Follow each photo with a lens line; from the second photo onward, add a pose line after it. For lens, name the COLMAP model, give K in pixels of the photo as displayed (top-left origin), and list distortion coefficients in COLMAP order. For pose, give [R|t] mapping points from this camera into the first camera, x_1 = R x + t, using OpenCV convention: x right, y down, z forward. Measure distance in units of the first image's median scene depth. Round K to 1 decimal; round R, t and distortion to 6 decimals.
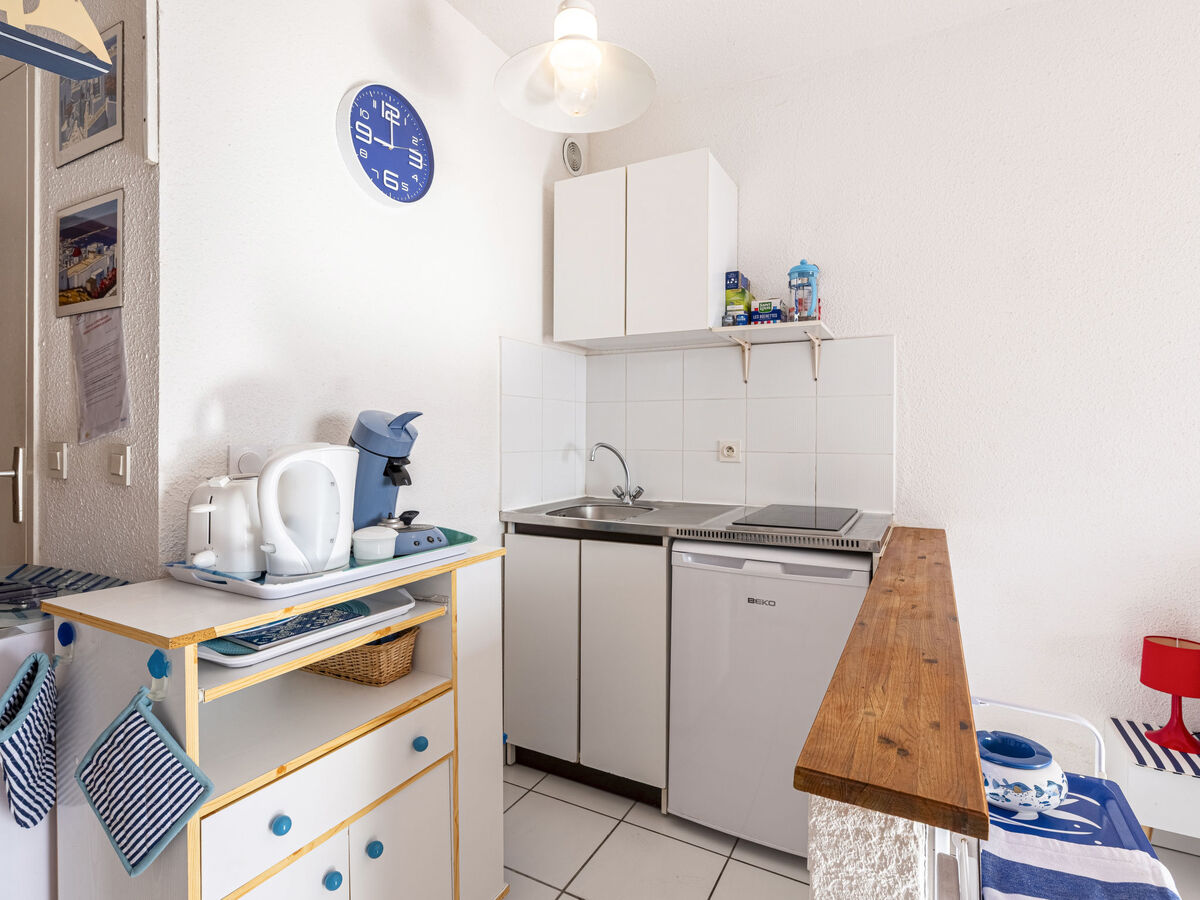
lens RADIAL K [[617.4, 0, 602.1], [0, 617.4, 440.3], [0, 0, 1]] dist [0.000936, -0.000841]
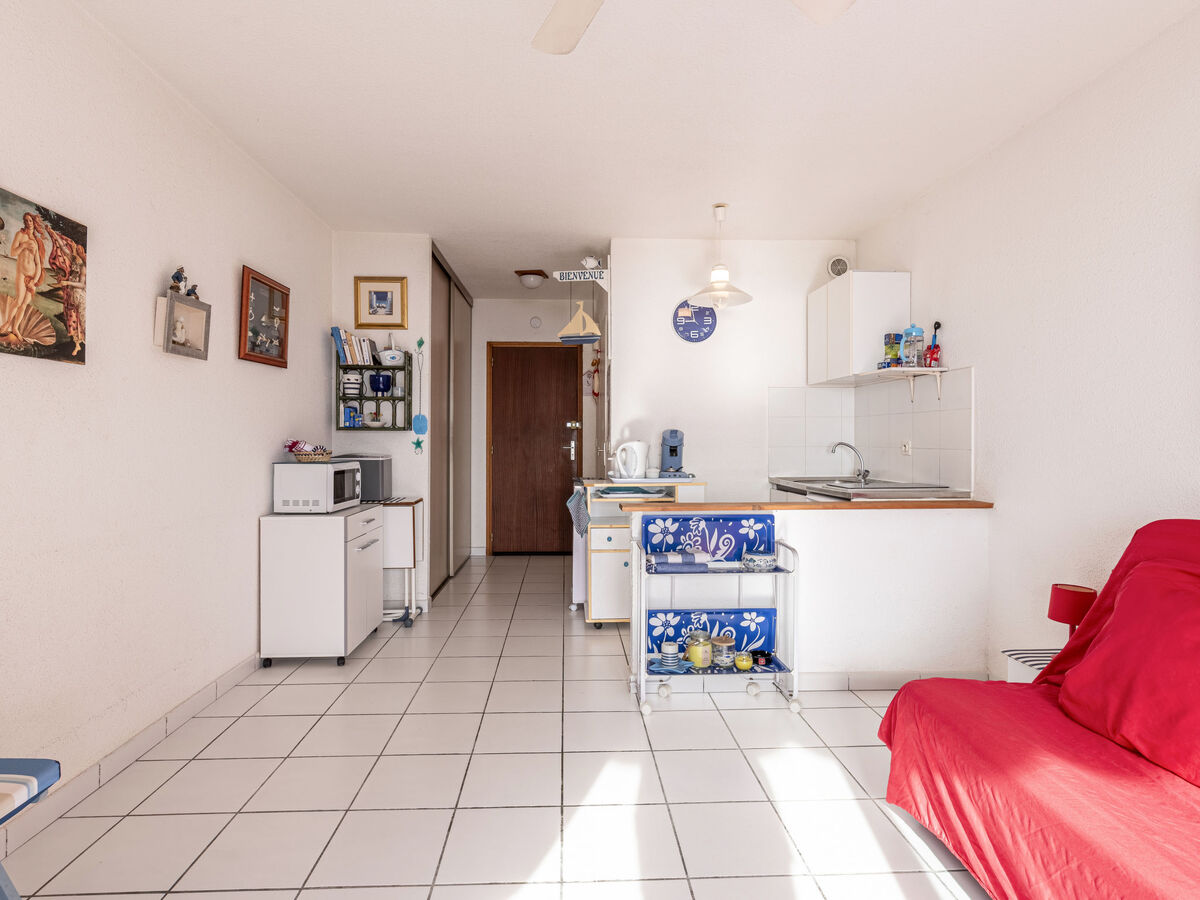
lens RADIAL K [[621.5, 0, 586.5], [0, 621.5, 440.9], [0, 0, 1]] dist [-0.000480, -0.000357]
pose [[0.508946, -0.000898, -0.860798, 1.563687], [-0.004506, 0.999983, -0.003707, 0.014410], [0.860787, 0.005765, 0.508933, -0.626296]]
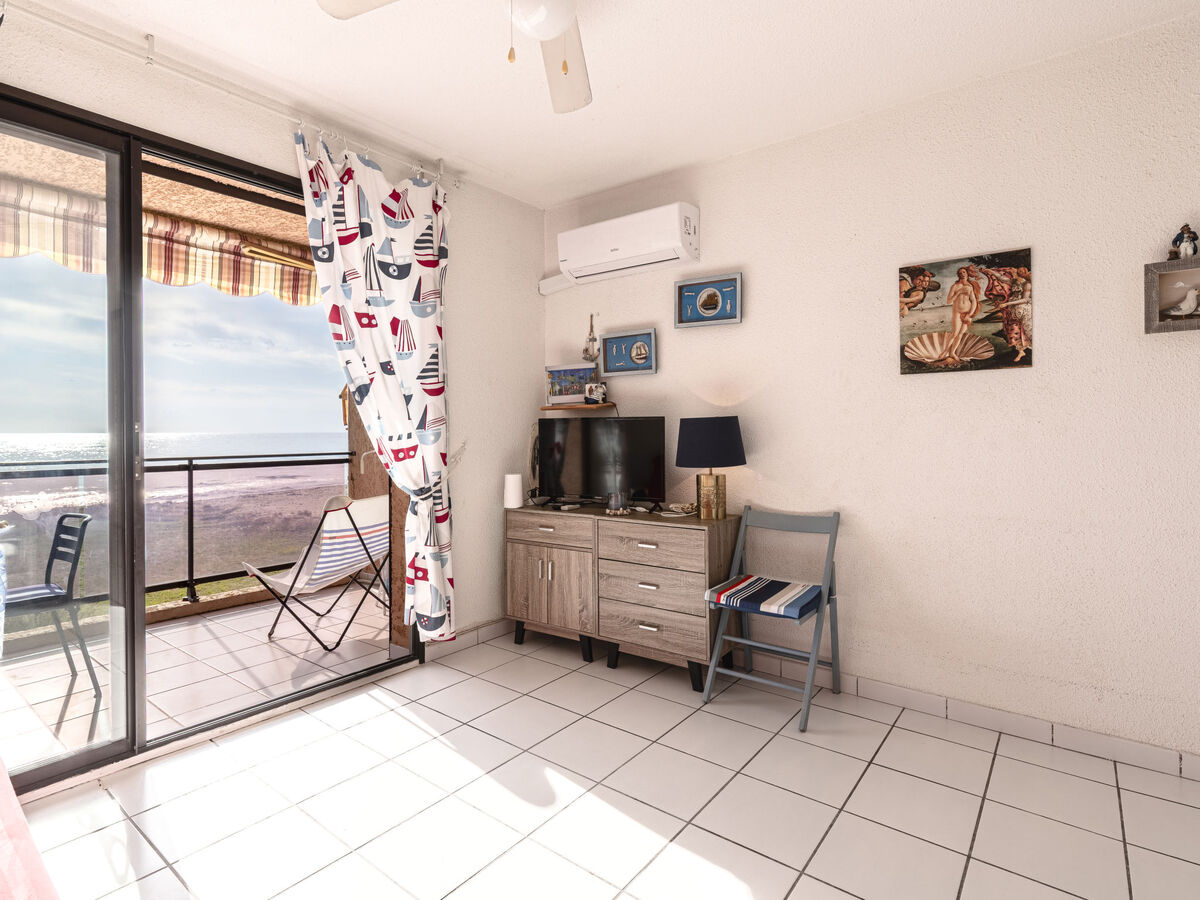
lens RADIAL K [[621.0, 0, 599.7], [0, 621.0, 432.0], [0, 0, 1]] dist [0.000308, -0.000042]
pose [[-0.986695, -0.004137, 0.162530, 0.783123], [-0.003311, 0.999980, 0.005350, 0.009356], [-0.162549, 0.004741, -0.986689, 0.658765]]
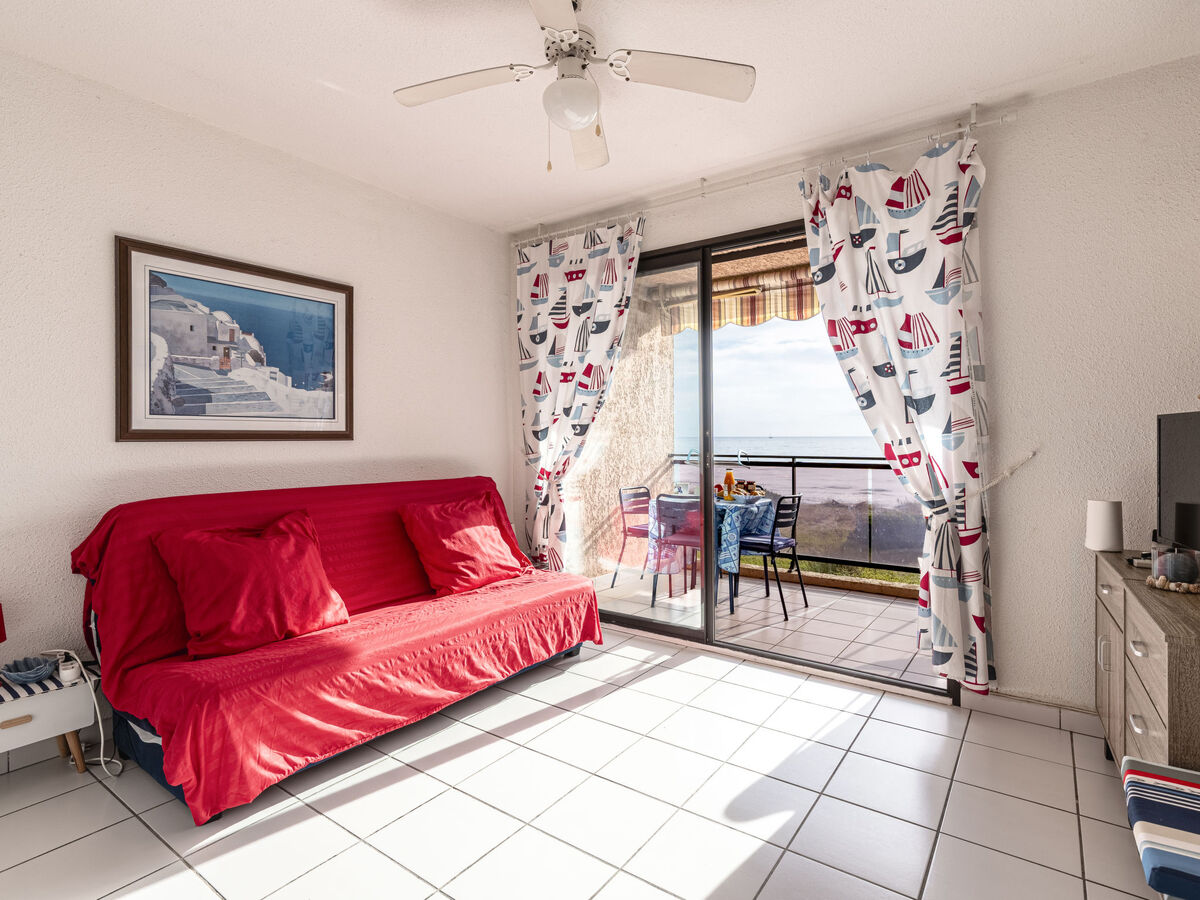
lens RADIAL K [[621.5, 0, 586.5], [0, 621.5, 440.9], [0, 0, 1]] dist [-0.000480, -0.000357]
pose [[0.137546, -0.012370, 0.990418, -0.083658], [0.010327, 0.999886, 0.011054, 0.004798], [-0.990442, 0.008707, 0.137658, -0.349907]]
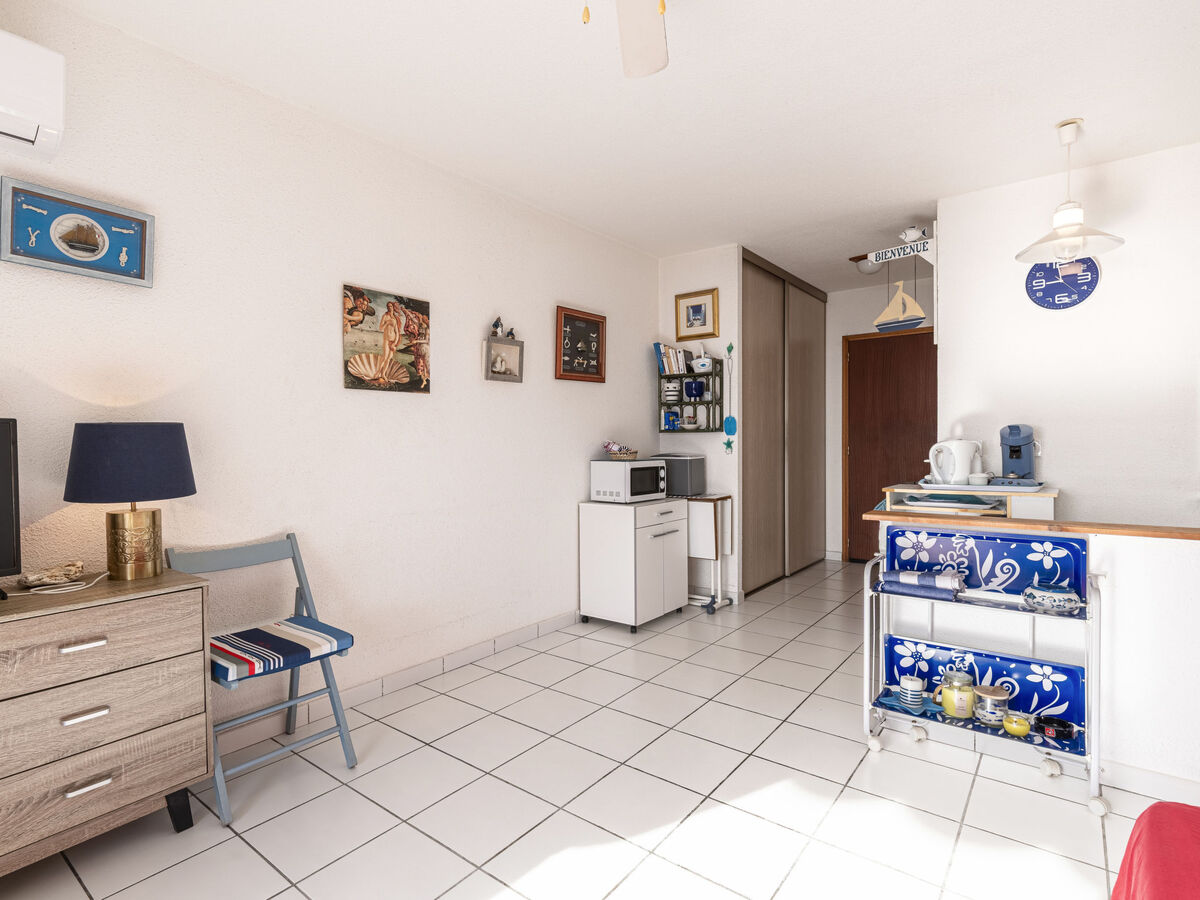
lens RADIAL K [[609.7, 0, 585.5], [0, 609.7, 451.9], [0, 0, 1]] dist [-0.000554, -0.000108]
pose [[-0.172676, 0.014437, -0.984873, 1.722879], [0.001606, 0.999895, 0.014376, 0.014165], [0.984977, 0.000901, -0.172681, -0.100575]]
